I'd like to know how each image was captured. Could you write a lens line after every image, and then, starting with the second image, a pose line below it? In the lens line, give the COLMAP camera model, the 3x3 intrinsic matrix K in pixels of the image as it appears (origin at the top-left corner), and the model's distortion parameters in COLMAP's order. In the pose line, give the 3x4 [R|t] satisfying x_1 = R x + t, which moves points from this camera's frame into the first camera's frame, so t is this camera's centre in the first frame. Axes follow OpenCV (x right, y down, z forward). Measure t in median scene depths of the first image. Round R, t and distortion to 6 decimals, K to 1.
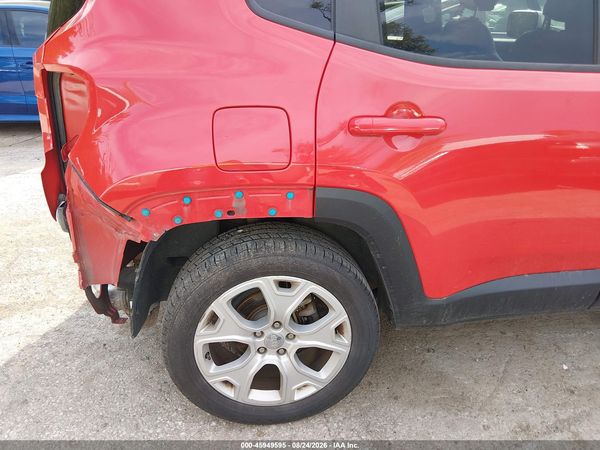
lens RADIAL K [[465.7, 0, 300.0], [0, 465.7, 225.0], [0, 0, 1]] dist [0.062346, -0.104977]
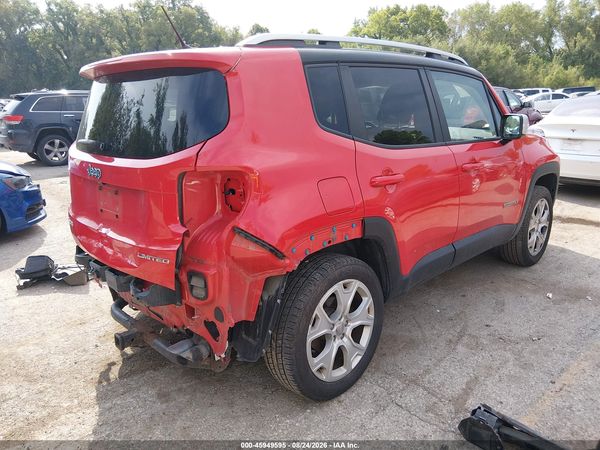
lens RADIAL K [[466.6, 0, 300.0], [0, 466.6, 225.0], [0, 0, 1]] dist [-0.004838, -0.007522]
pose [[0.796292, -0.165093, 0.581948, -1.014545], [0.275218, 0.955575, -0.105501, 0.051968], [-0.538678, 0.244172, 0.806354, -0.236649]]
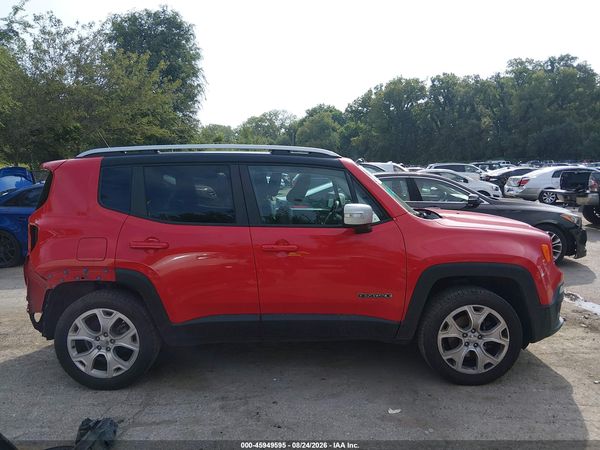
lens RADIAL K [[465.7, 0, 300.0], [0, 465.7, 225.0], [0, 0, 1]] dist [0.062346, -0.104977]
pose [[0.992432, 0.006843, -0.122606, 1.164627], [-0.046066, 0.946276, -0.320063, 0.404488], [0.113829, 0.323288, 0.939429, -1.186015]]
